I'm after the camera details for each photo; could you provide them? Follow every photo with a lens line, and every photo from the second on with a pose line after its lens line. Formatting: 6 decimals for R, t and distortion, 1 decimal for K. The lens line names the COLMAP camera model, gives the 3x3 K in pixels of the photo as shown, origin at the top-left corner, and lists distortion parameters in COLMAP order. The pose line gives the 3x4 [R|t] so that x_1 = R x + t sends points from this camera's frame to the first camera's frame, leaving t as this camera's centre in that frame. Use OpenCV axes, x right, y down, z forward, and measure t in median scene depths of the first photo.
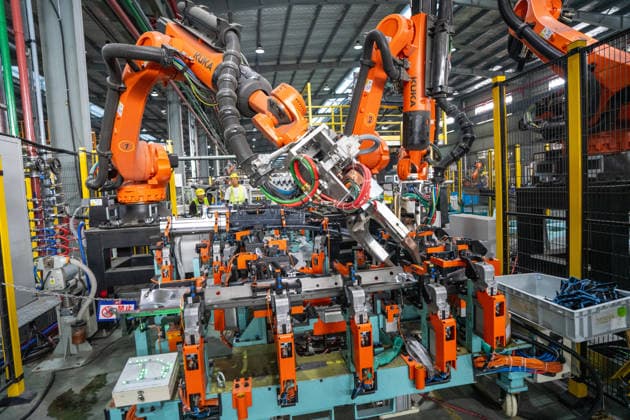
lens RADIAL K [[339.4, 0, 314.2], [0, 339.4, 212.0], [0, 0, 1]] dist [-0.062486, 0.030558]
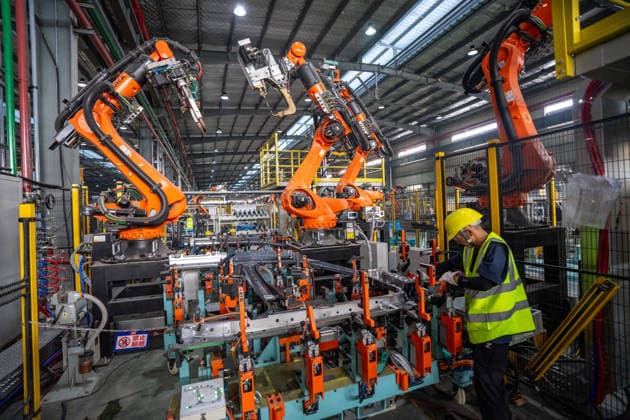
lens RADIAL K [[296.2, 0, 313.2], [0, 296.2, 210.1], [0, 0, 1]] dist [-0.069838, 0.025549]
pose [[0.984970, 0.016051, 0.171980, -0.156276], [-0.002114, 0.996718, -0.080919, -0.060797], [-0.172714, 0.079339, 0.981771, -0.082976]]
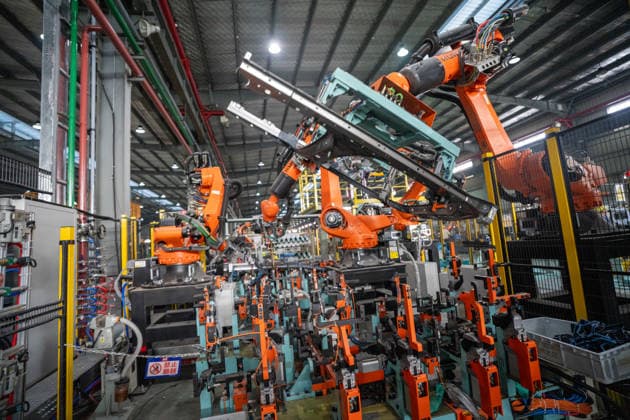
lens RADIAL K [[296.2, 0, 313.2], [0, 296.2, 210.1], [0, 0, 1]] dist [-0.069838, 0.025549]
pose [[0.999392, -0.024719, 0.024598, -0.113884], [0.028709, 0.983623, -0.177938, -0.022614], [-0.019797, 0.178536, 0.983734, -0.011350]]
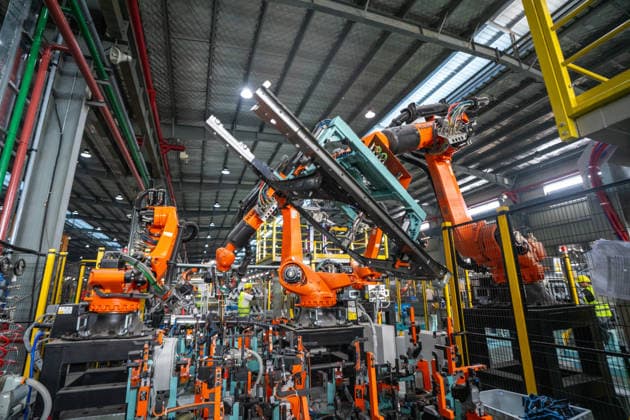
lens RADIAL K [[310.1, 0, 315.8], [0, 310.1, 208.5], [0, 0, 1]] dist [-0.067549, 0.027287]
pose [[0.982141, 0.081182, 0.169730, -0.146082], [-0.019316, 0.940861, -0.338241, -0.035283], [-0.187151, 0.328922, 0.925627, -0.040999]]
